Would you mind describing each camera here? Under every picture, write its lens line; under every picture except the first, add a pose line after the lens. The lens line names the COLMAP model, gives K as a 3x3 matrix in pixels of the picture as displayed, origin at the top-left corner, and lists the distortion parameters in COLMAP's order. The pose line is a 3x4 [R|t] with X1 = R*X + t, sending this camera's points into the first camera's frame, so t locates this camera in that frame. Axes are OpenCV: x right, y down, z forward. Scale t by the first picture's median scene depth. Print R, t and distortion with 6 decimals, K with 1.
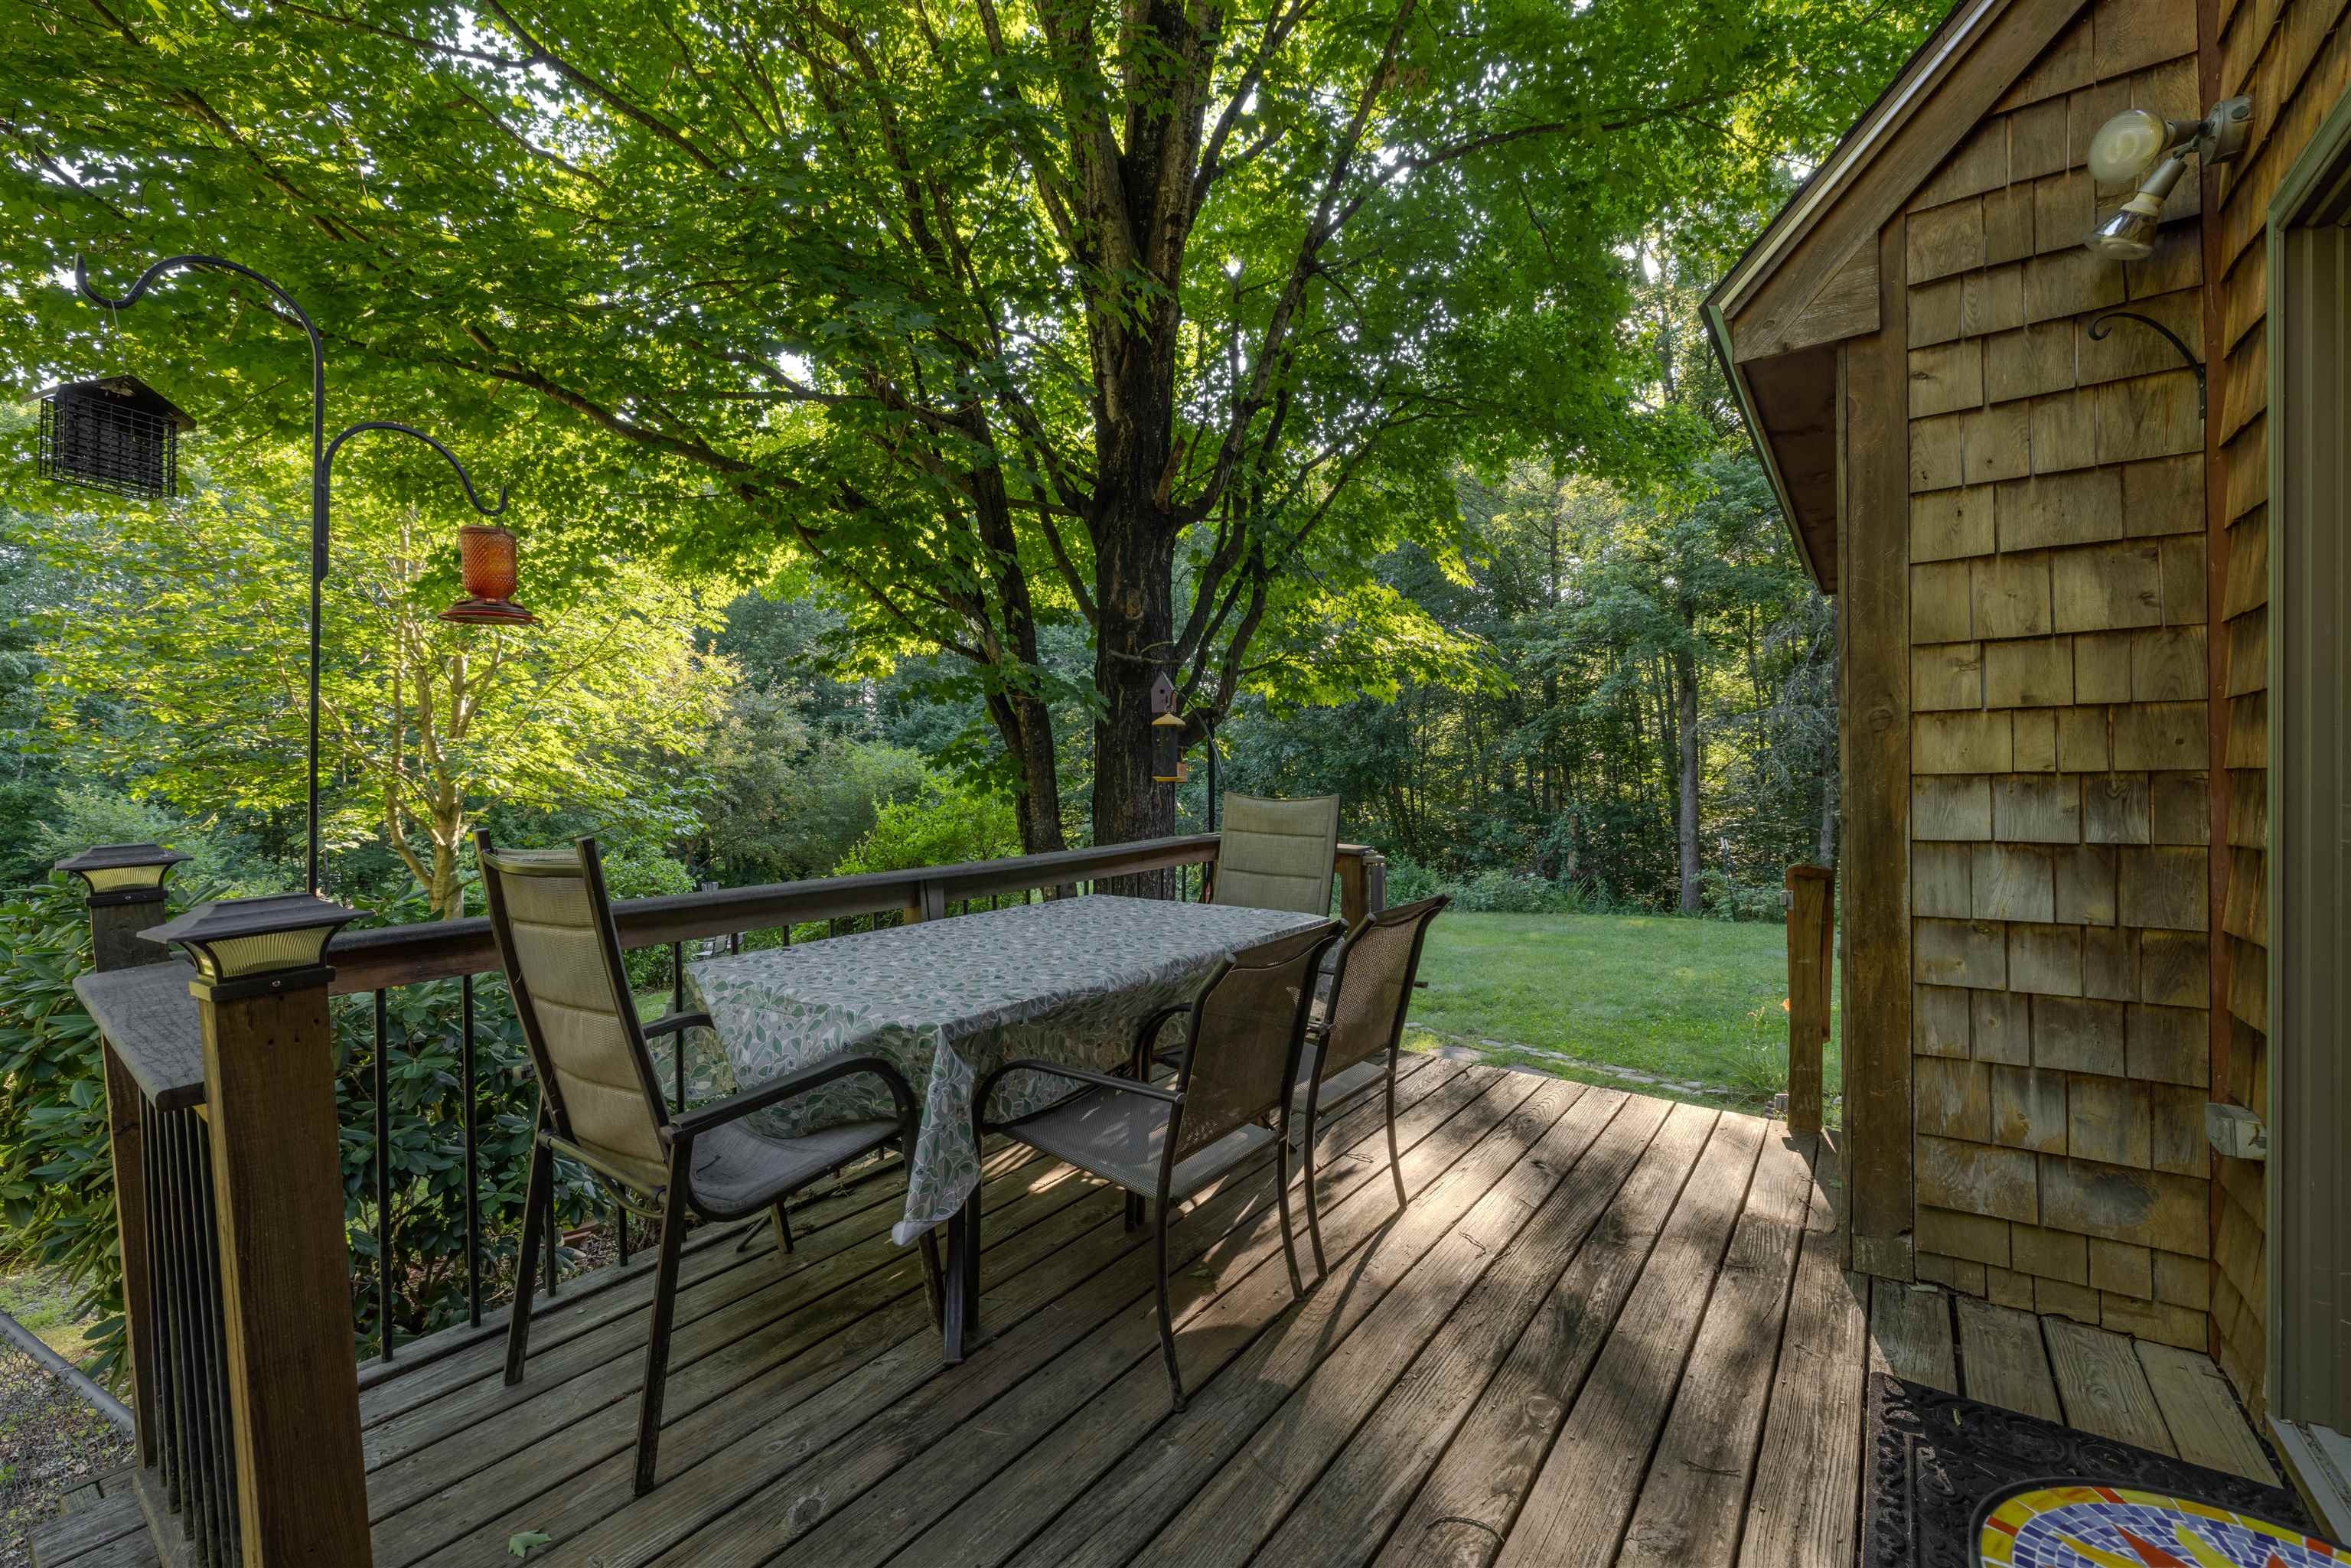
lens RADIAL K [[1003.7, 0, 1175.5], [0, 1003.7, 784.0], [0, 0, 1]] dist [-0.000617, -0.000047]
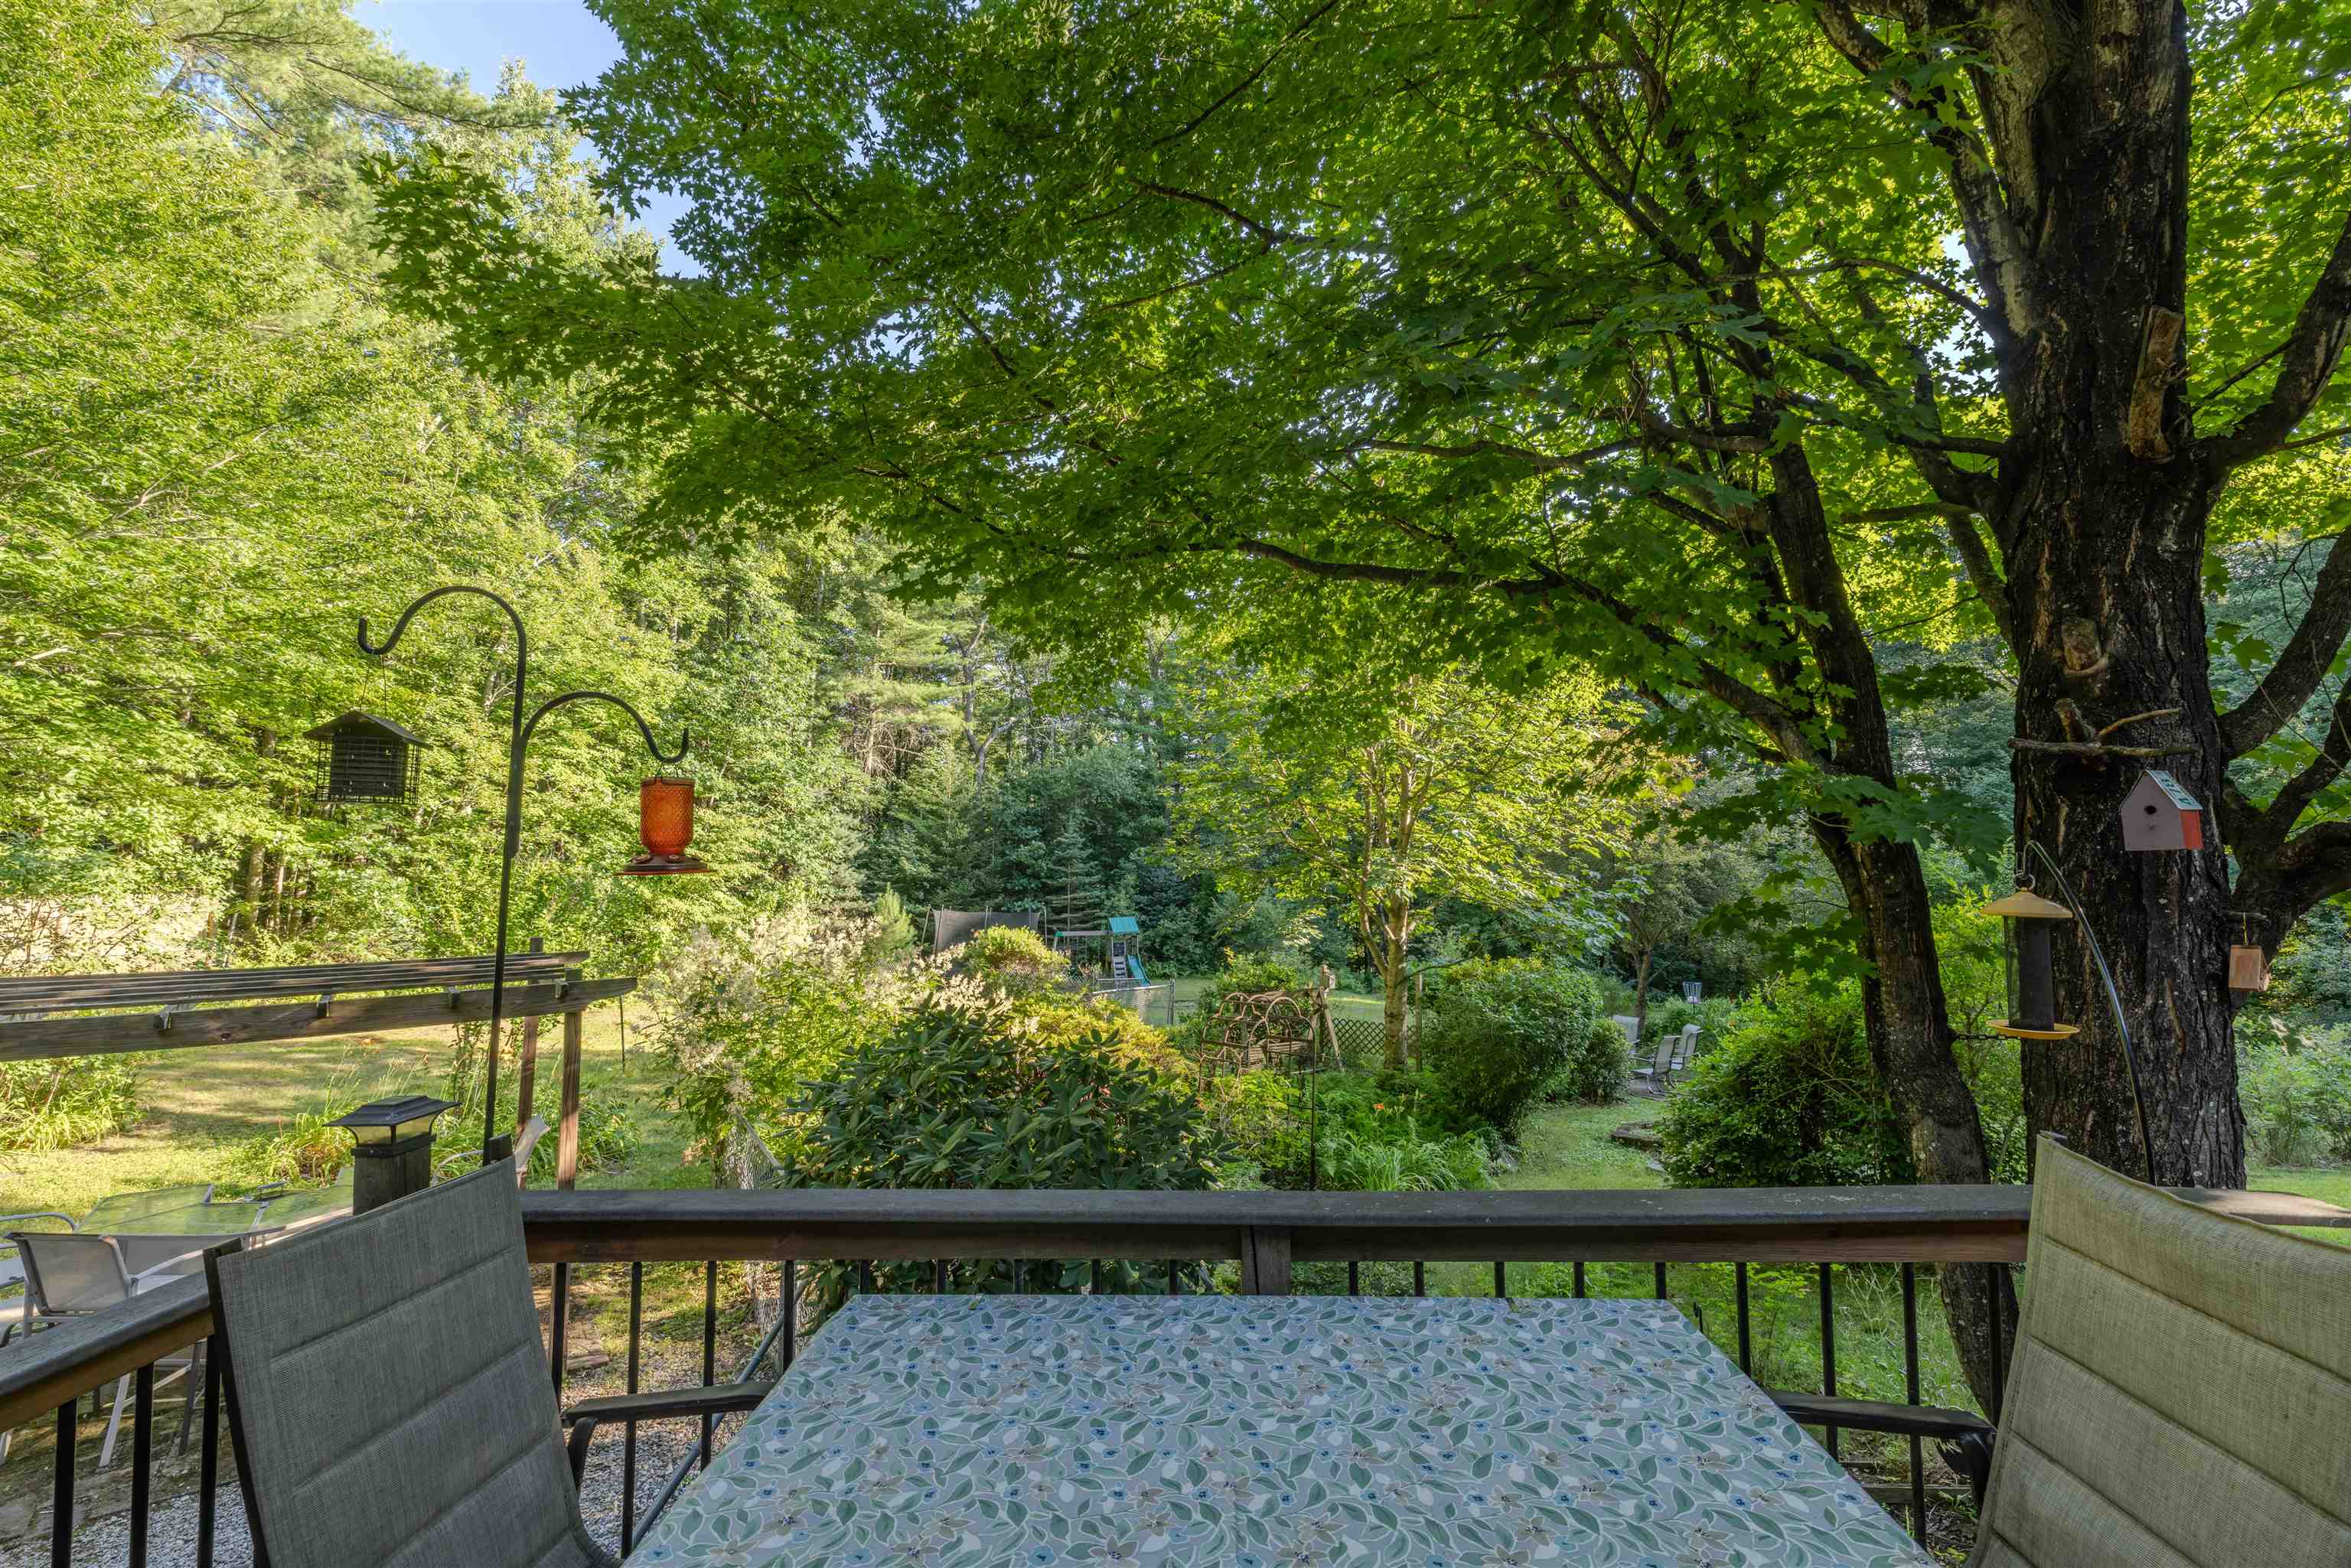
lens RADIAL K [[1003.7, 0, 1175.5], [0, 1003.7, 784.0], [0, 0, 1]] dist [-0.000617, -0.000047]
pose [[0.564377, -0.054078, -0.823744, 0.118683], [-0.006242, 0.997544, -0.069764, -0.058801], [0.825494, 0.044515, 0.562653, 0.274406]]
